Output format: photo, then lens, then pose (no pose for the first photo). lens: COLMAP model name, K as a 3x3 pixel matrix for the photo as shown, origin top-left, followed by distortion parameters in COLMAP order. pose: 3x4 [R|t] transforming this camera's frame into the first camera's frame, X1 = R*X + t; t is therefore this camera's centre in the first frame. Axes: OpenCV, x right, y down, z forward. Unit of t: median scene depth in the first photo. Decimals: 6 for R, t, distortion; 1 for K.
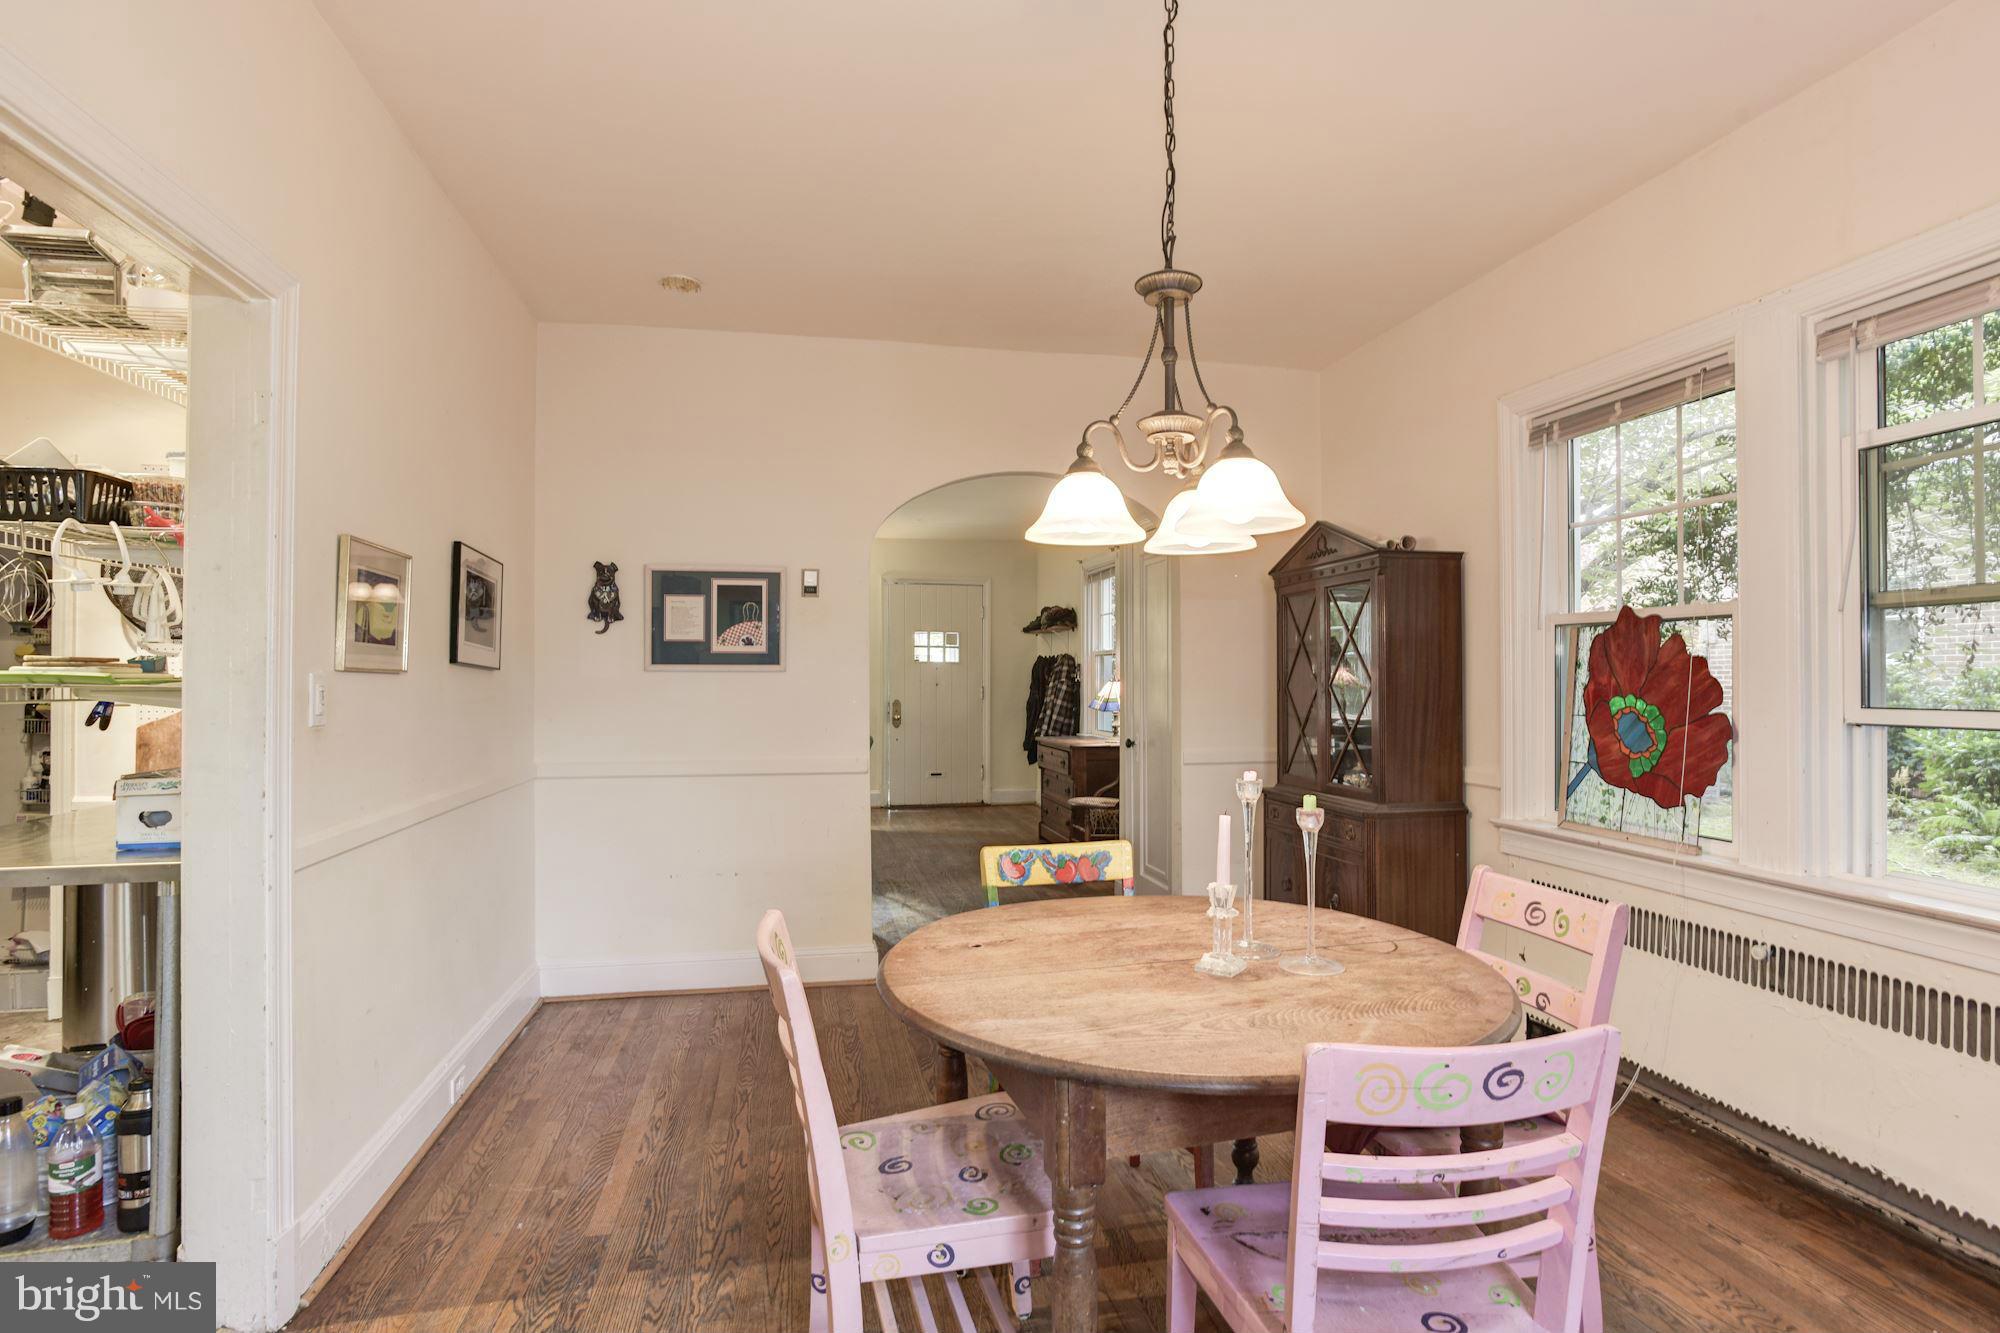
lens RADIAL K [[993.7, 0, 989.8], [0, 993.7, 667.2], [0, 0, 1]] dist [-0.038579, 0.008739]
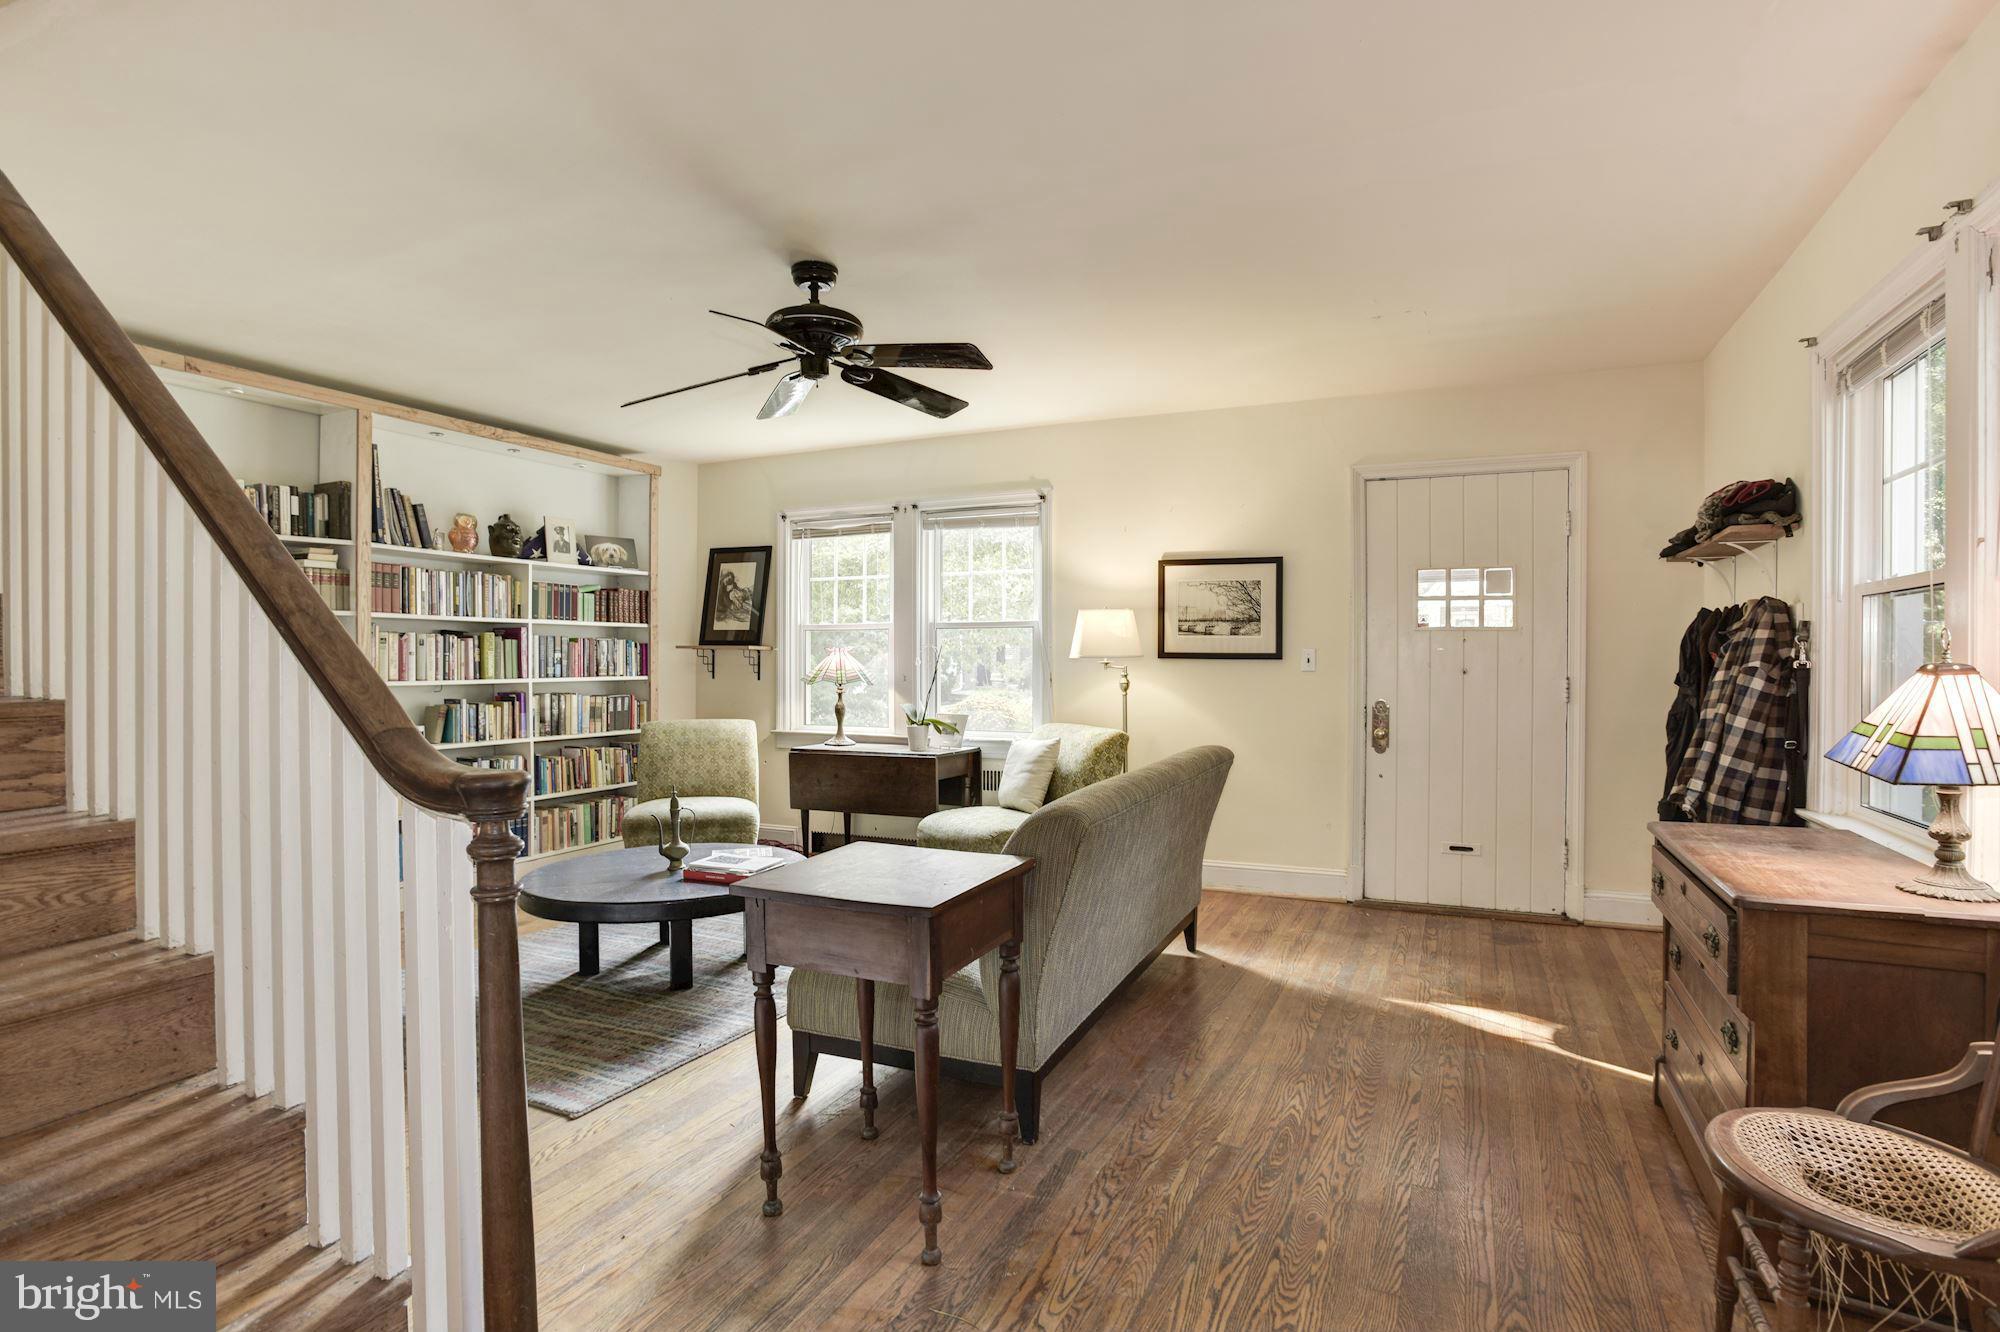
lens RADIAL K [[993.7, 0, 1002.6], [0, 993.7, 669.0], [0, 0, 1]] dist [-0.038579, 0.008739]
pose [[0.808732, 0.004556, -0.588160, 0.056864], [0.007466, 0.999810, 0.018011, 0.005417], [0.588130, -0.018957, 0.808544, 0.499695]]
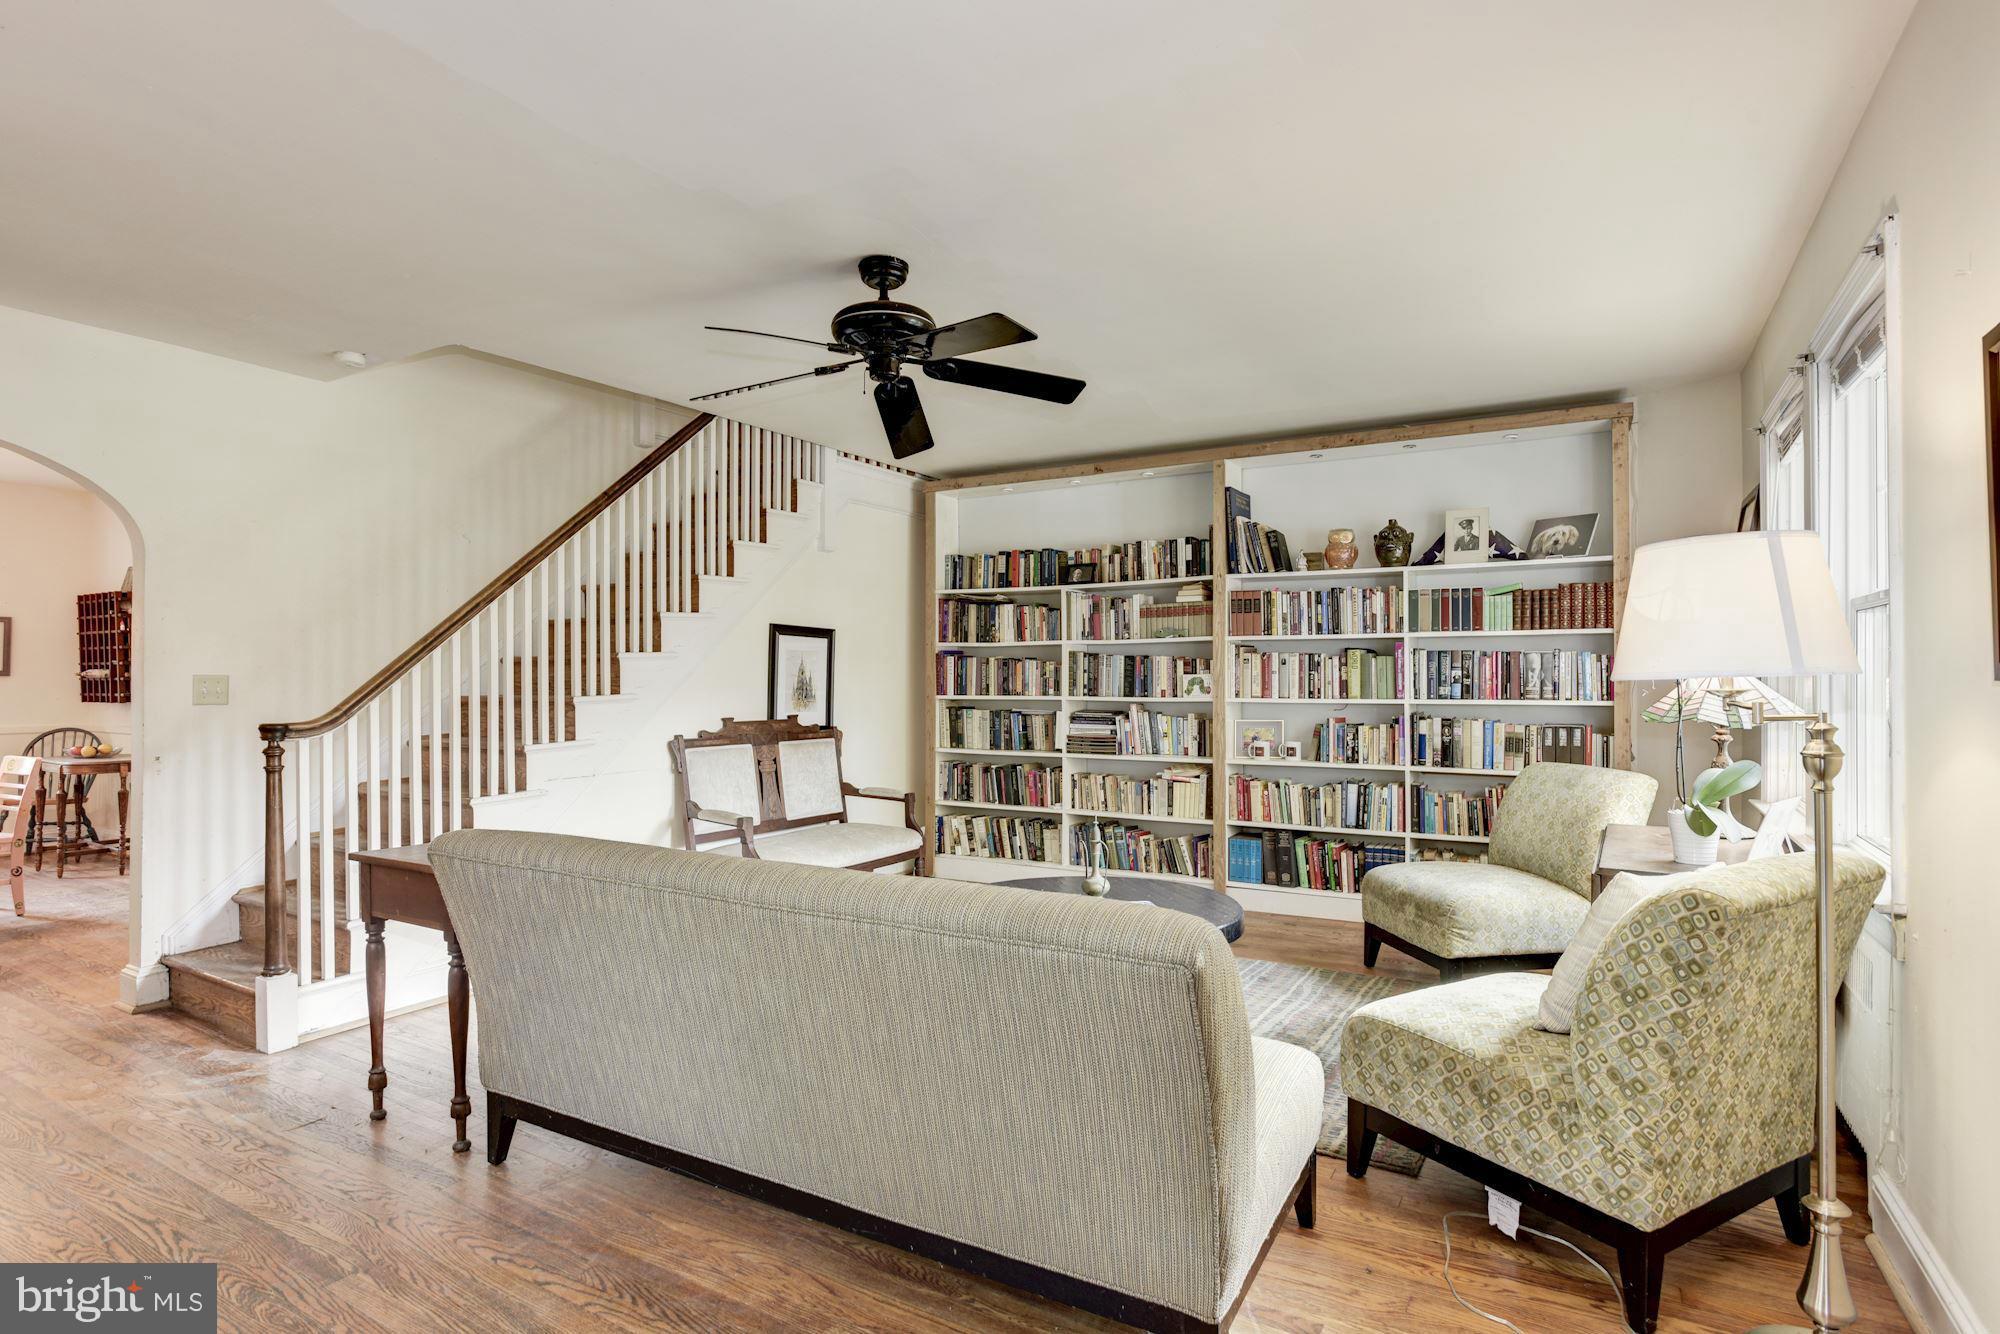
lens RADIAL K [[993.7, 0, 1008.5], [0, 993.7, 668.1], [0, 0, 1]] dist [-0.038579, 0.008739]
pose [[-0.651945, -0.000836, -0.758266, 0.016297], [0.010762, 0.999888, -0.010355, 0.006213], [0.758190, -0.014911, -0.651863, 1.022083]]
